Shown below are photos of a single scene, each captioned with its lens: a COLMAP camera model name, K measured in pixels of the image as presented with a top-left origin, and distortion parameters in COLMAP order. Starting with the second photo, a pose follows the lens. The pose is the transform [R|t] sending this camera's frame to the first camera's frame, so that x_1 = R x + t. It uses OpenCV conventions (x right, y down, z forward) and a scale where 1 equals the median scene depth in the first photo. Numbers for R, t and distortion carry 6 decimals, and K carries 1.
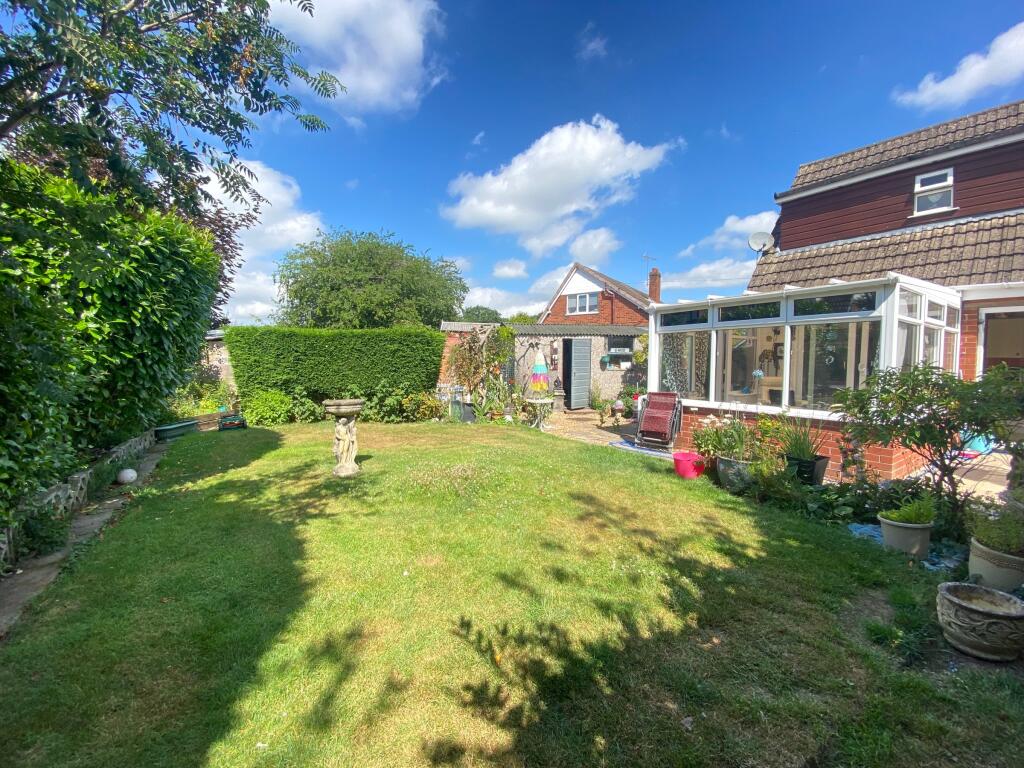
lens RADIAL K [[414.6, 0, 510.4], [0, 414.6, 382.5], [0, 0, 1]] dist [0.014529, -0.018510]
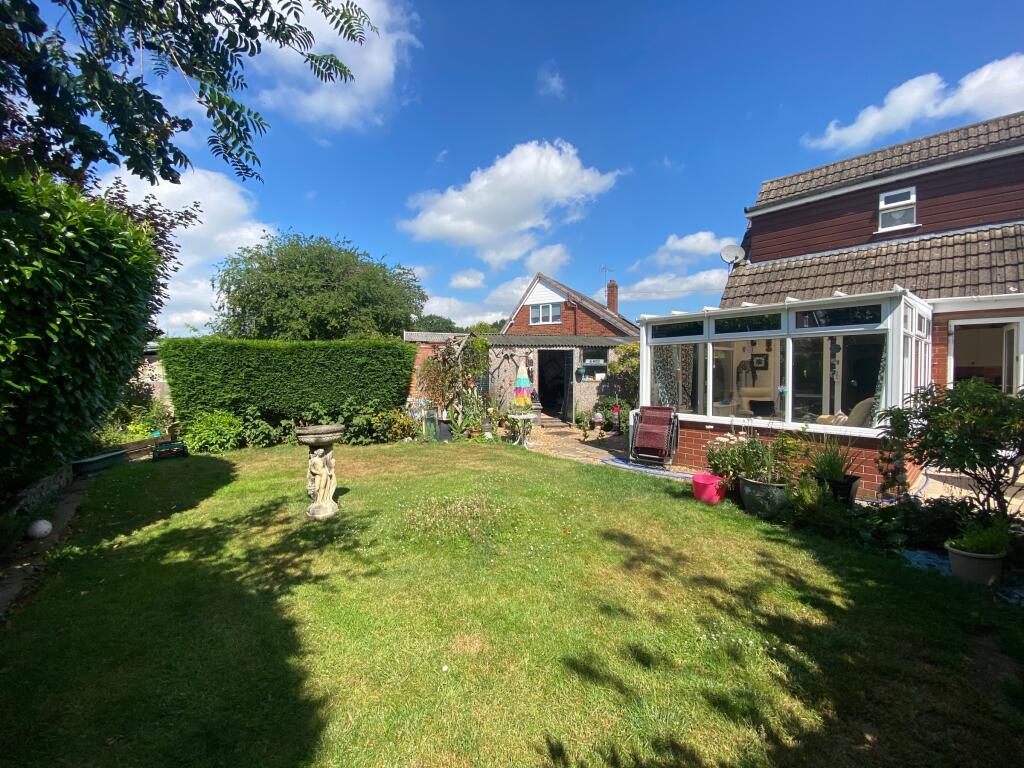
lens RADIAL K [[414.6, 0, 510.4], [0, 414.6, 382.5], [0, 0, 1]] dist [0.014529, -0.018510]
pose [[0.993460, -0.013187, 0.113416, -0.076106], [0.015634, 0.999663, -0.020714, -0.016737], [-0.113105, 0.022352, 0.993332, 0.077636]]
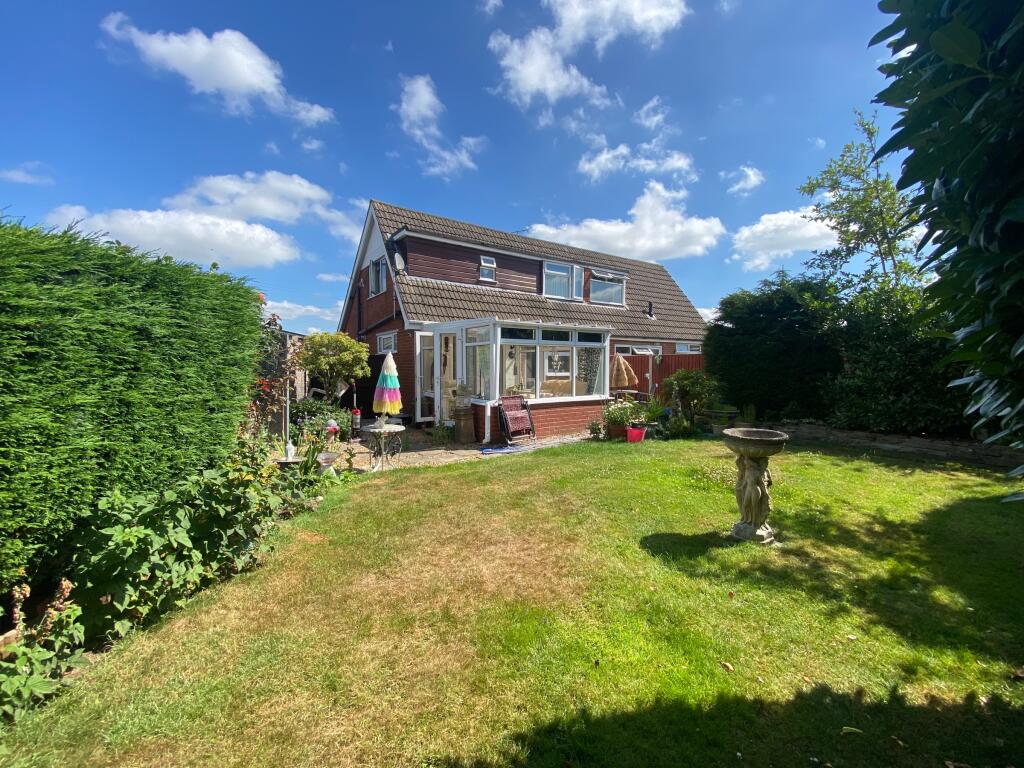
lens RADIAL K [[411.3, 0, 508.3], [0, 411.3, 381.7], [0, 0, 1]] dist [0.033123, -0.023510]
pose [[0.002613, -0.042953, 0.999074, -0.746949], [0.045779, 0.998035, 0.042788, -0.061319], [-0.998948, 0.045625, 0.004574, 0.958035]]
